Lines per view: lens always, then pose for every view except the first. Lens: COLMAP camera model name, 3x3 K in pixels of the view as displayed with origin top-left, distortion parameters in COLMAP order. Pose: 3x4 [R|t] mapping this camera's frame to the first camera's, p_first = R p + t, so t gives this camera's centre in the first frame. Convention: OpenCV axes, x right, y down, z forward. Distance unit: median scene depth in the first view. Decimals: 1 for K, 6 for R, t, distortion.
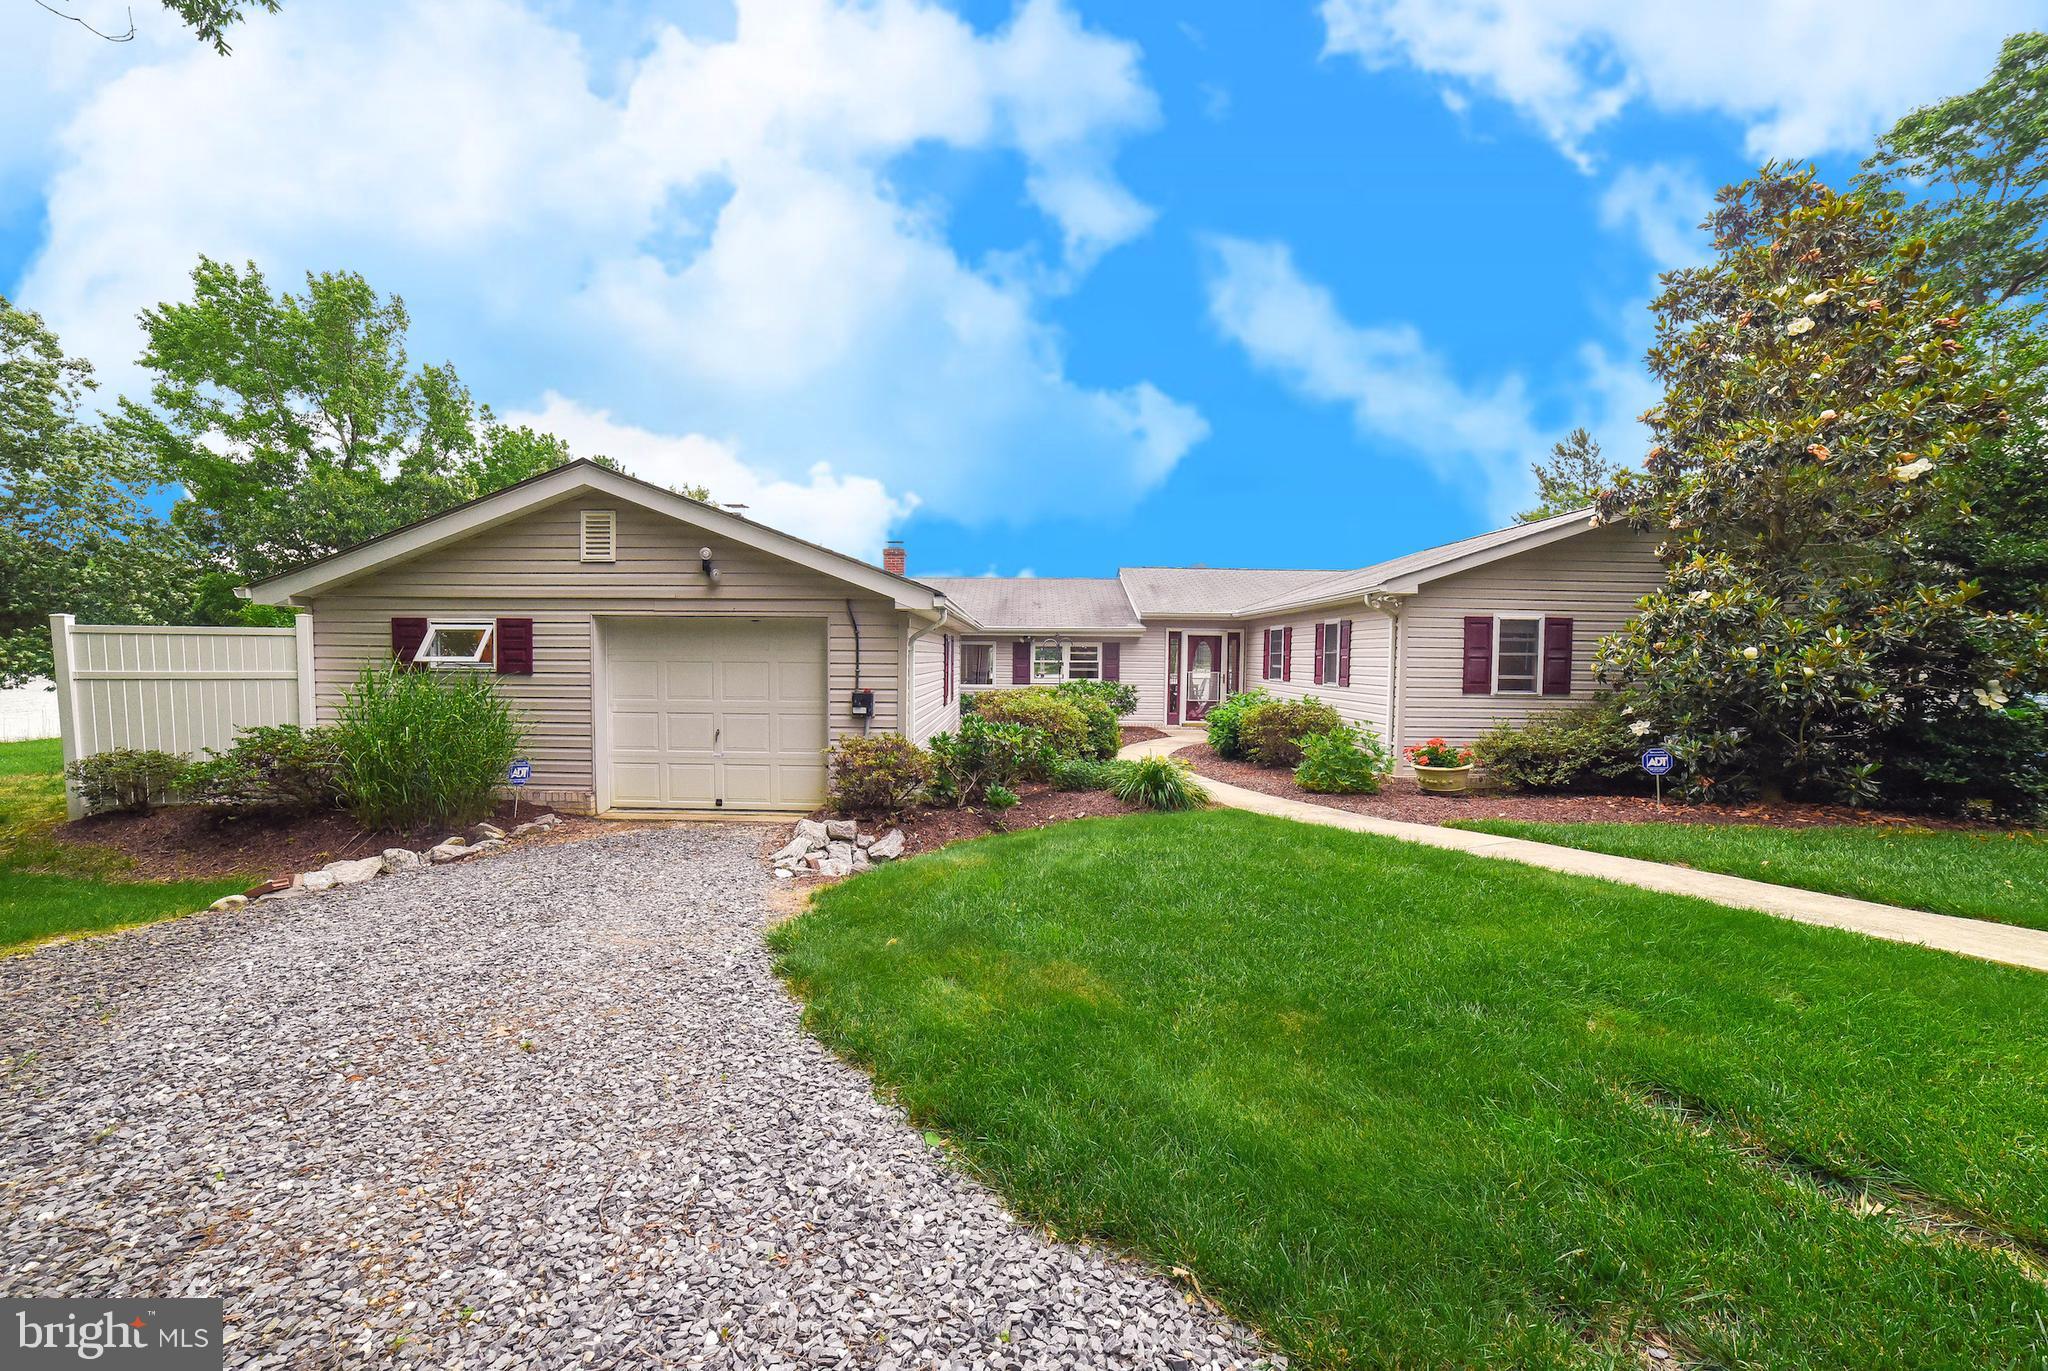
lens RADIAL K [[990.6, 0, 975.7], [0, 990.6, 692.7], [0, 0, 1]] dist [-0.089681, 0.059531]
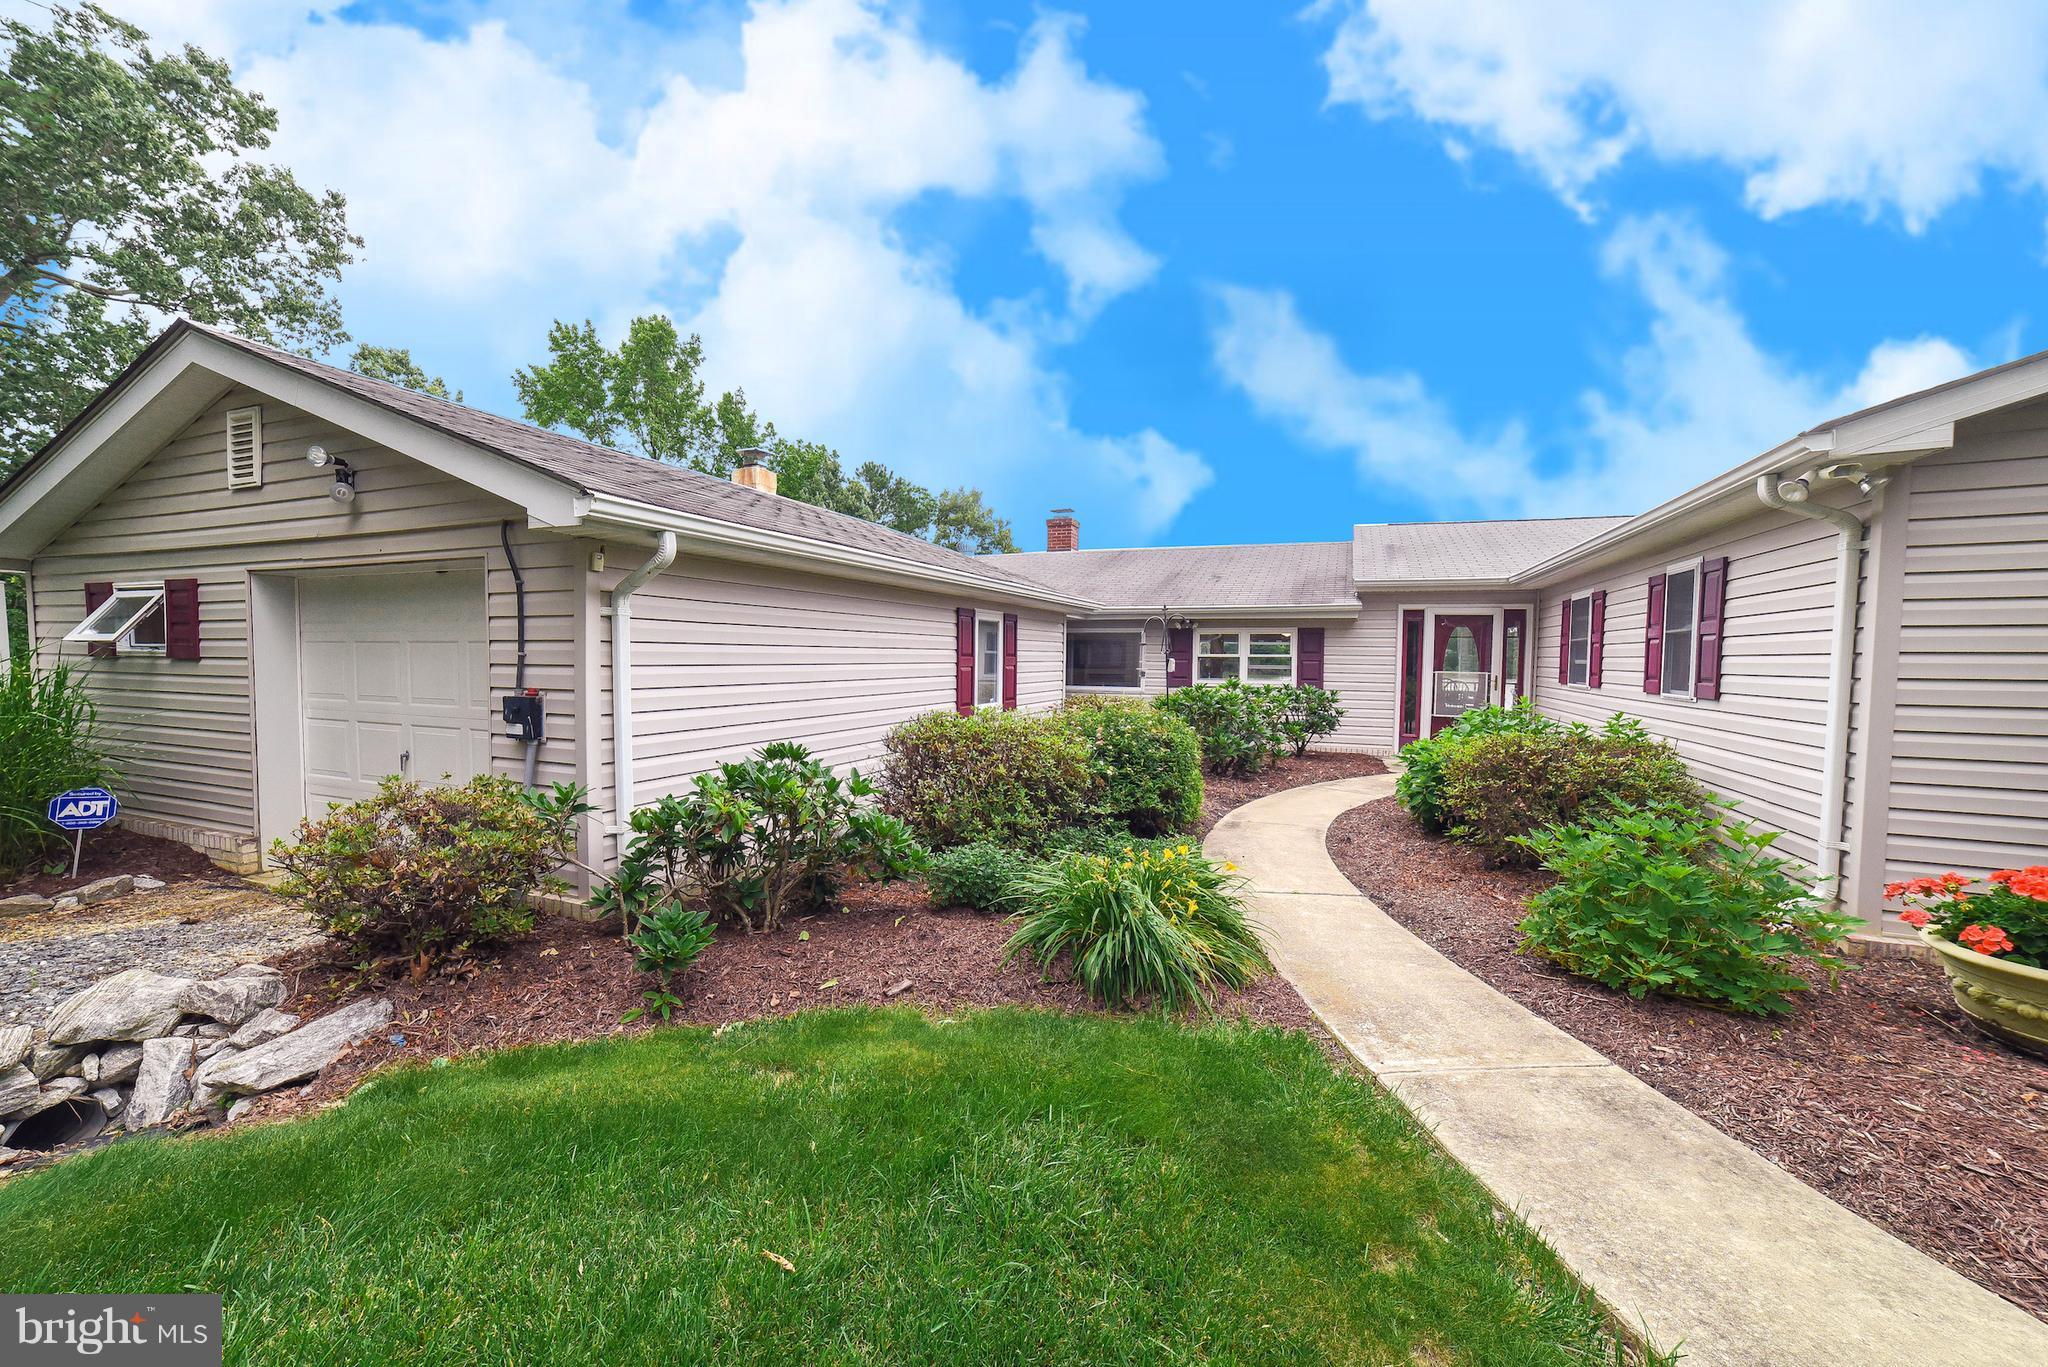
lens RADIAL K [[845.2, 0, 1004.9], [0, 845.2, 696.5], [0, 0, 1]] dist [-0.069846, 0.041966]
pose [[0.922799, 0.017963, -0.384864, 0.216394], [-0.016483, 0.999839, 0.007145, -0.005264], [0.384930, -0.000250, 0.922946, 0.504900]]
